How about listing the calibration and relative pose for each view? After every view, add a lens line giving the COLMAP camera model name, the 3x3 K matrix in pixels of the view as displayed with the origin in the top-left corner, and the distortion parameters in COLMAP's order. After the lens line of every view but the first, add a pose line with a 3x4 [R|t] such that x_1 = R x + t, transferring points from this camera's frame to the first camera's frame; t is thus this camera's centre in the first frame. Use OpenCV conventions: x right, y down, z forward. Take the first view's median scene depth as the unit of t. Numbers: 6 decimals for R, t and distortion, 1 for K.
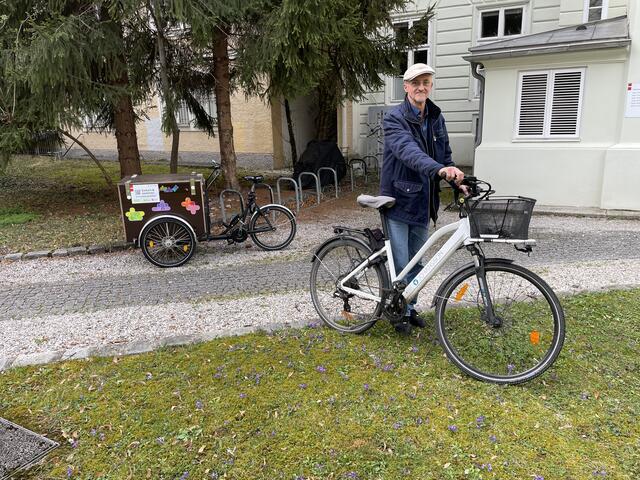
lens RADIAL K [[480.5, 0, 326.2], [0, 480.5, 240.2], [0, 0, 1]] dist [0.074178, -0.096256]
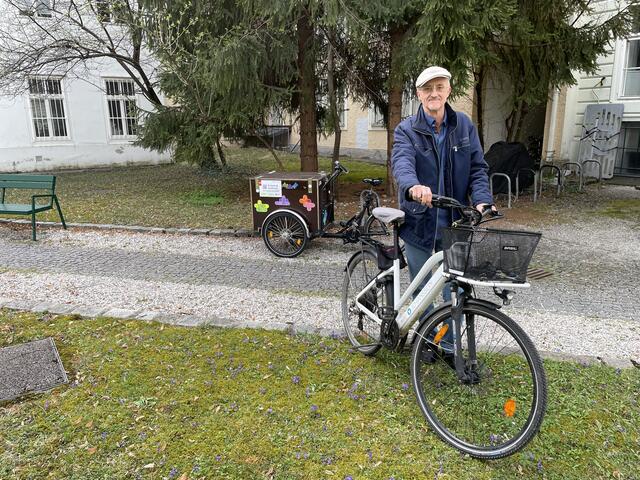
lens RADIAL K [[479.3, 0, 320.0], [0, 479.3, 240.0], [0, 0, 1]] dist [0.080810, -0.097811]
pose [[0.878731, 0.125181, -0.460611, 0.246393], [-0.123182, 0.991783, 0.034538, -0.030442], [0.461149, 0.026389, 0.886930, 0.076453]]
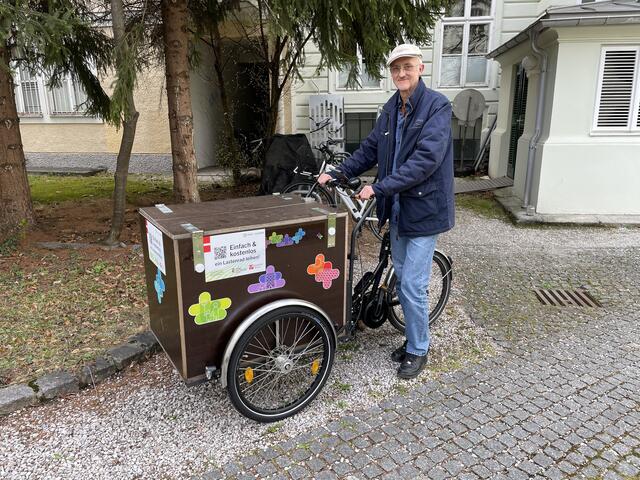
lens RADIAL K [[479.3, 0, 320.0], [0, 479.3, 240.0], [0, 0, 1]] dist [0.080810, -0.097811]
pose [[0.943760, -0.067023, 0.323766, -0.431236], [0.067291, 0.997679, 0.010381, -0.106340], [-0.323710, 0.011989, 0.946080, 0.590106]]
